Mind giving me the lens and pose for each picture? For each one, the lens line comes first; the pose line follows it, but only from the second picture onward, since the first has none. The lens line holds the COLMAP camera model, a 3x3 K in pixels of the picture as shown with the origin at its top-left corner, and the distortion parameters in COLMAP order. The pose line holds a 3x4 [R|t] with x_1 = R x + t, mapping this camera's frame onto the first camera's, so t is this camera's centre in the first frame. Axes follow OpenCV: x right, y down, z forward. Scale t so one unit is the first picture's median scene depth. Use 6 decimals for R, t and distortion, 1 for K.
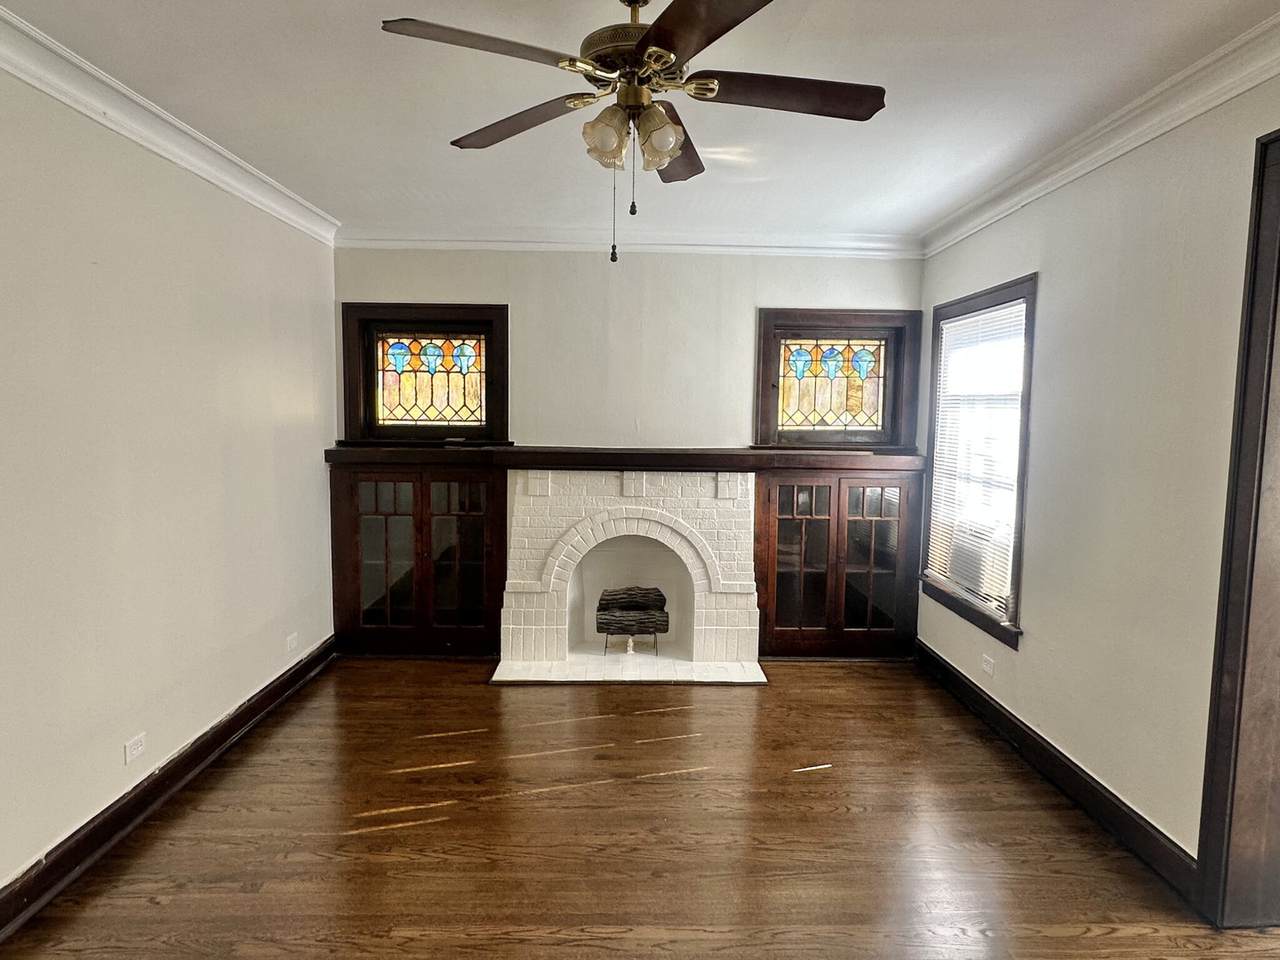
lens RADIAL K [[782.0, 0, 643.6], [0, 782.0, 477.3], [0, 0, 1]] dist [0.005272, -0.003090]
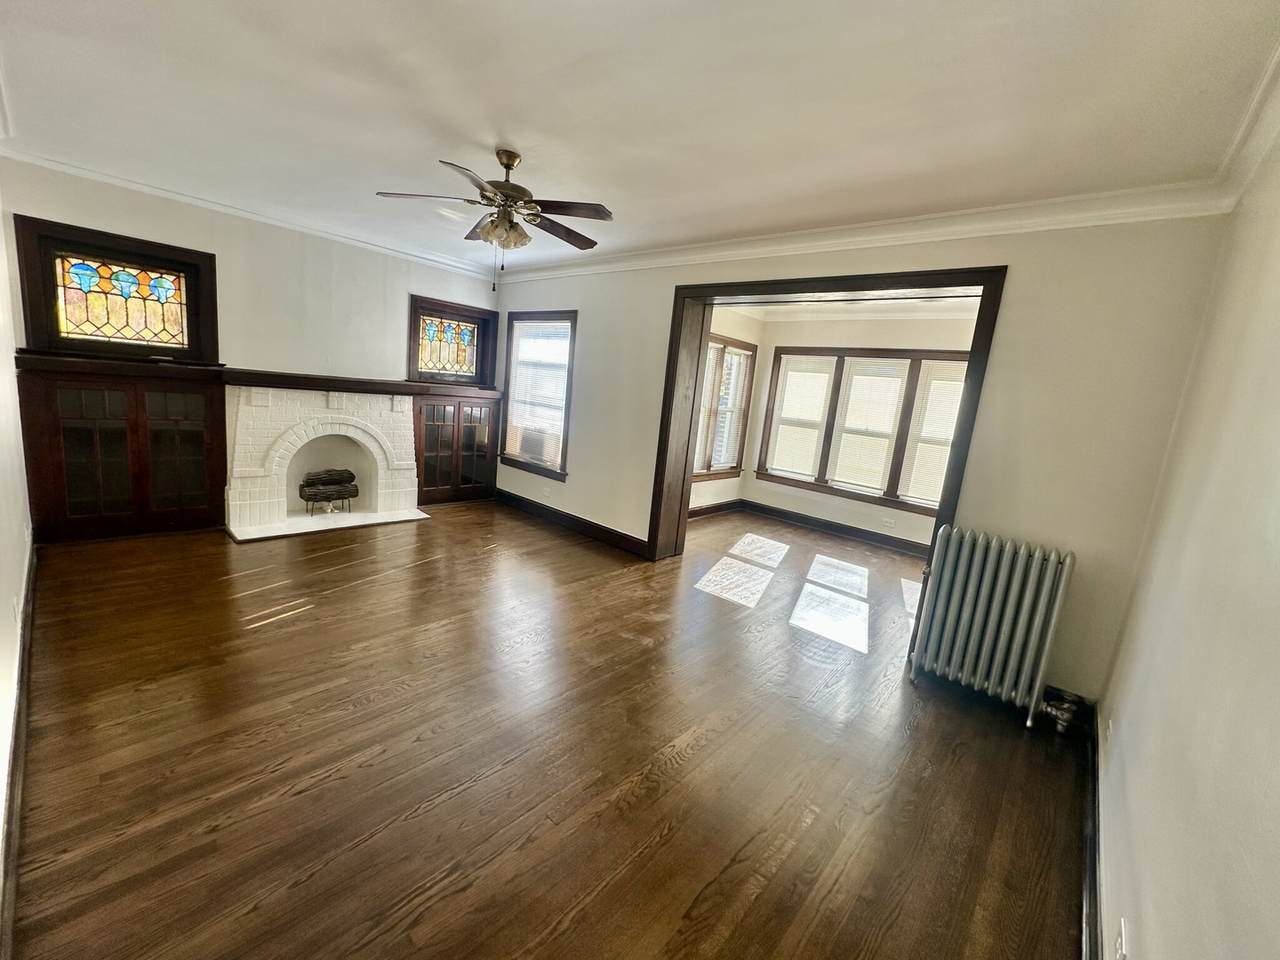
lens RADIAL K [[514.5, 0, 640.6], [0, 514.5, 476.6], [0, 0, 1]] dist [0.003117, 0.000151]
pose [[0.681668, -0.069101, 0.728392, -0.328921], [-0.031619, 0.991818, 0.123682, 0.012175], [-0.730978, -0.107341, 0.673905, -0.108184]]
